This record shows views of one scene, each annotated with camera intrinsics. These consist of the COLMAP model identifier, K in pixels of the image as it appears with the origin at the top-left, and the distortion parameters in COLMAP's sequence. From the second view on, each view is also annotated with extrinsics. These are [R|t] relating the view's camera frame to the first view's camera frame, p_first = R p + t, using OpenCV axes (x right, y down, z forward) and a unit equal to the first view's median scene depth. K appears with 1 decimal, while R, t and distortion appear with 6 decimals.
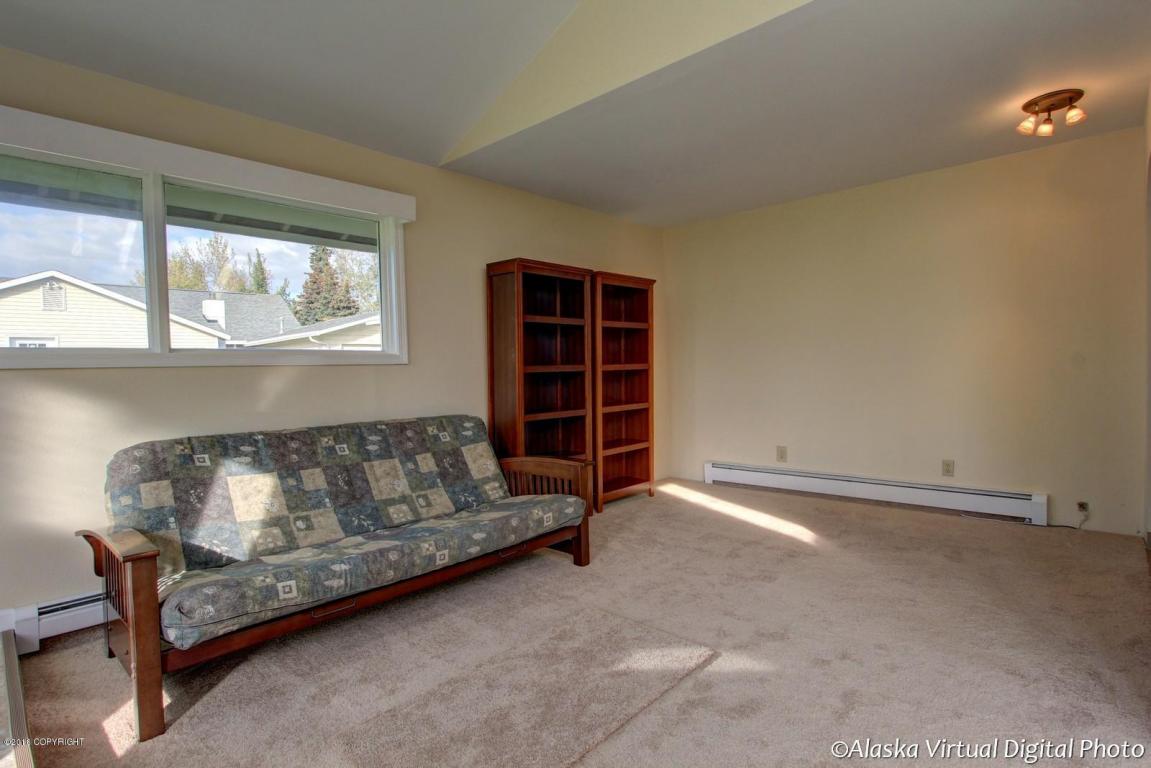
lens RADIAL K [[581.6, 0, 583.7], [0, 581.6, 395.5], [0, 0, 1]] dist [-0.022124, 0.000931]
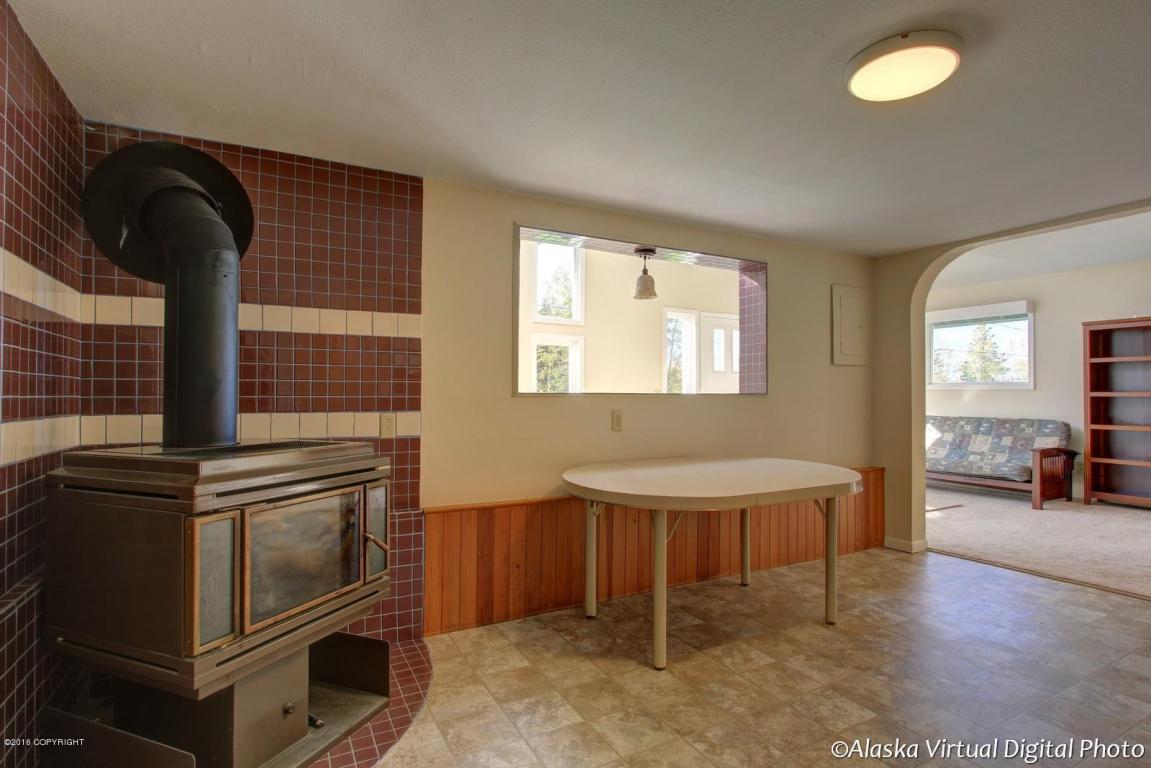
lens RADIAL K [[581.6, 0, 570.4], [0, 581.6, 384.1], [0, 0, 1]] dist [-0.022124, 0.000931]
pose [[-0.317587, 0.008208, -0.948194, 2.115012], [-0.035472, 0.999160, 0.020530, -0.065096], [0.947565, 0.040154, -0.317029, 0.221956]]
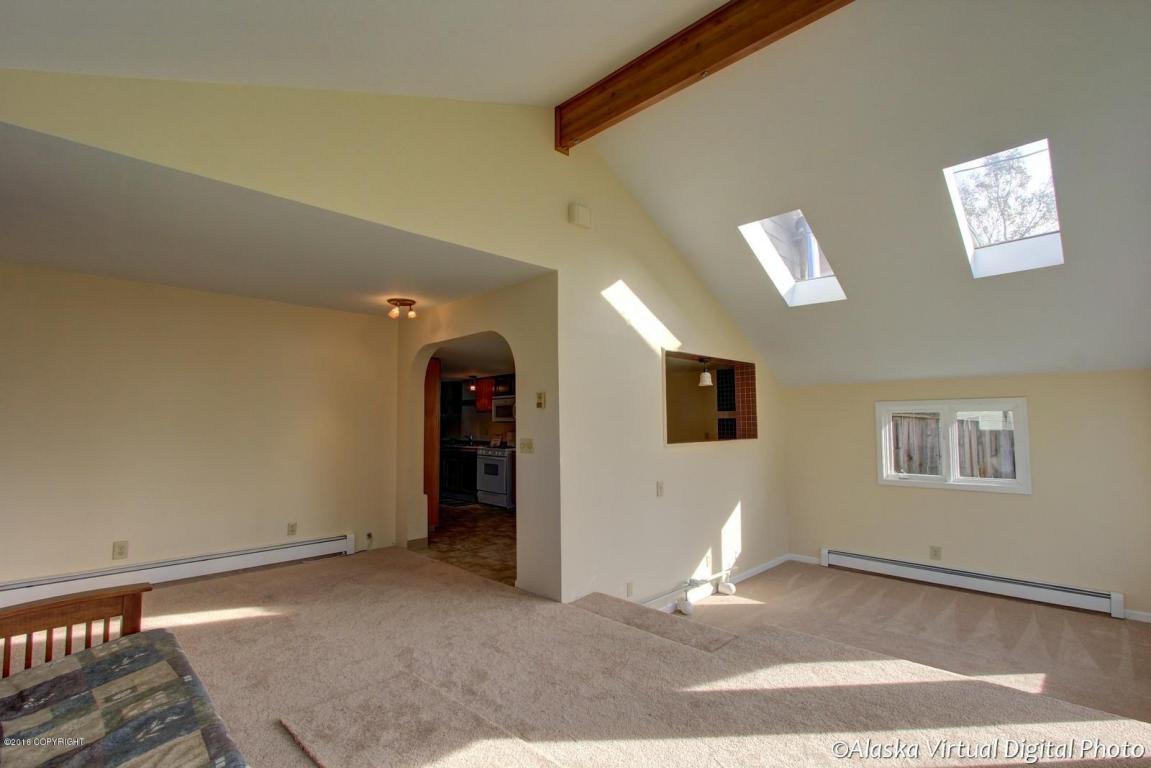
lens RADIAL K [[540.4, 0, 582.7], [0, 540.4, 385.1], [0, 0, 1]] dist [-0.012385, 0.002178]
pose [[0.016348, 0.099619, 0.994891, -0.700630], [0.048011, 0.993798, -0.100298, -0.050791], [-0.998713, 0.049406, 0.011464, 0.360815]]
